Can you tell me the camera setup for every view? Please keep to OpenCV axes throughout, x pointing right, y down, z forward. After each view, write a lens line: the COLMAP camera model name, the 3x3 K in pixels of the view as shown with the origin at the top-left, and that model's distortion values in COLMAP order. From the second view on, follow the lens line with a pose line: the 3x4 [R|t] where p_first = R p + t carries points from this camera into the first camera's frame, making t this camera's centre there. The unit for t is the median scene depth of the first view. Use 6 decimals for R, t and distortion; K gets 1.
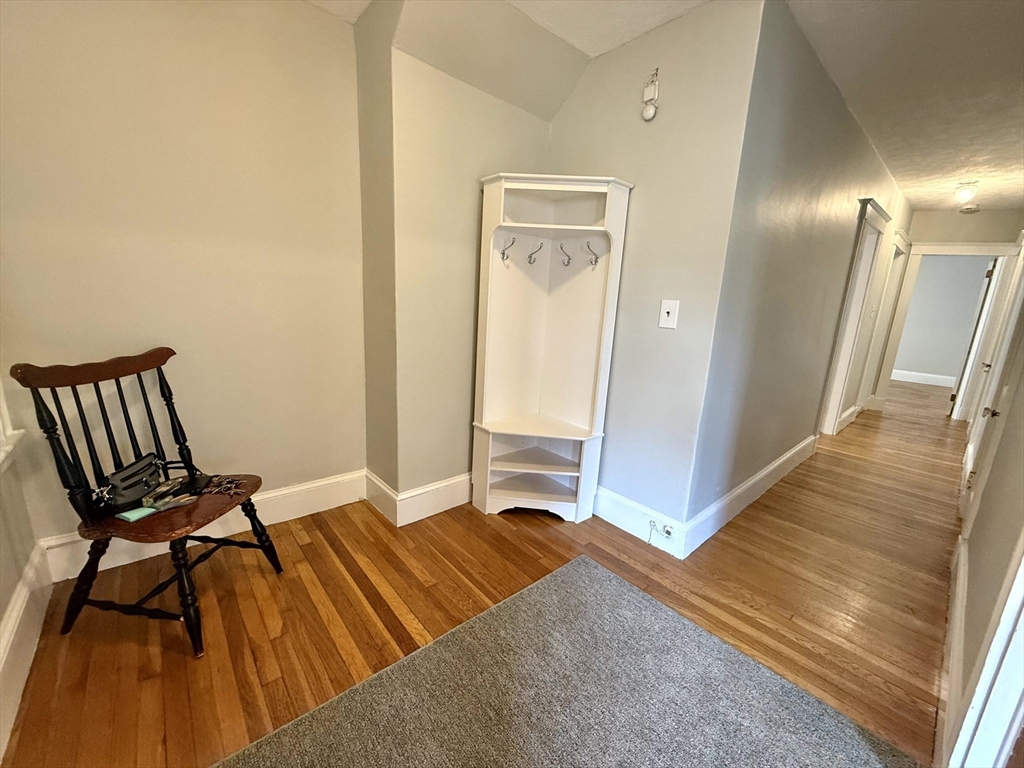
lens RADIAL K [[409.1, 0, 521.3], [0, 409.1, 385.3], [0, 0, 1]] dist [-0.000598, 0.000203]
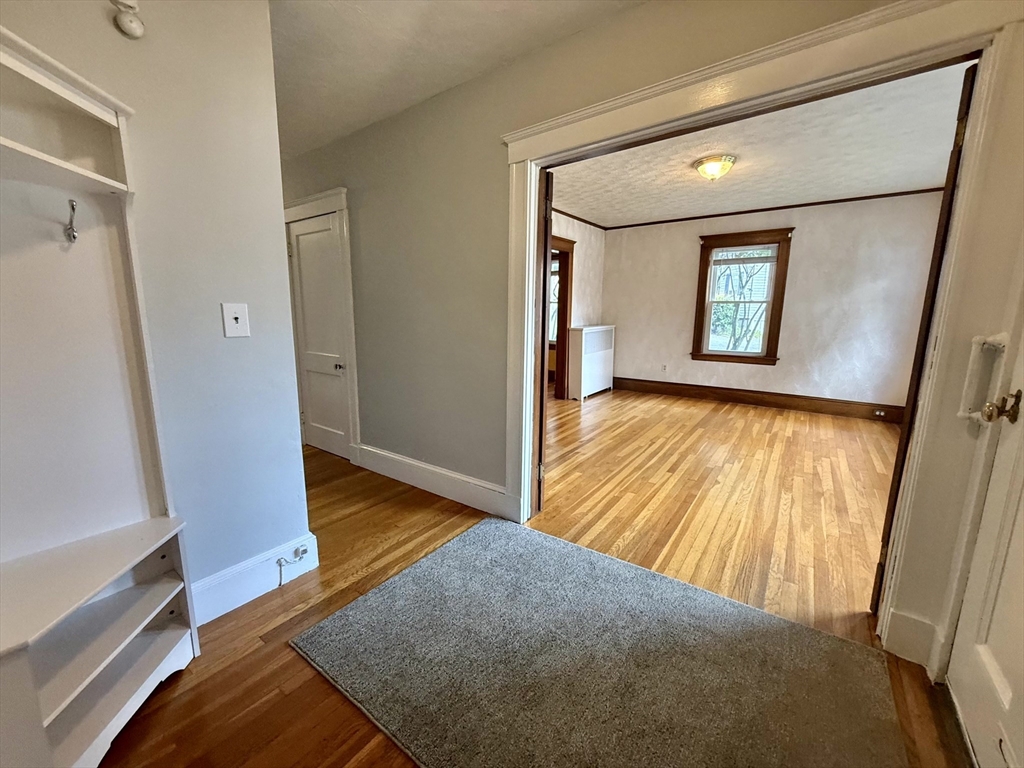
lens RADIAL K [[409.1, 0, 497.3], [0, 409.1, 385.7], [0, 0, 1]] dist [-0.000598, 0.000203]
pose [[-0.179222, -0.221954, 0.958444, -0.546472], [0.193860, 0.947150, 0.255589, -0.156232], [-0.964519, 0.231612, -0.126722, 0.623391]]
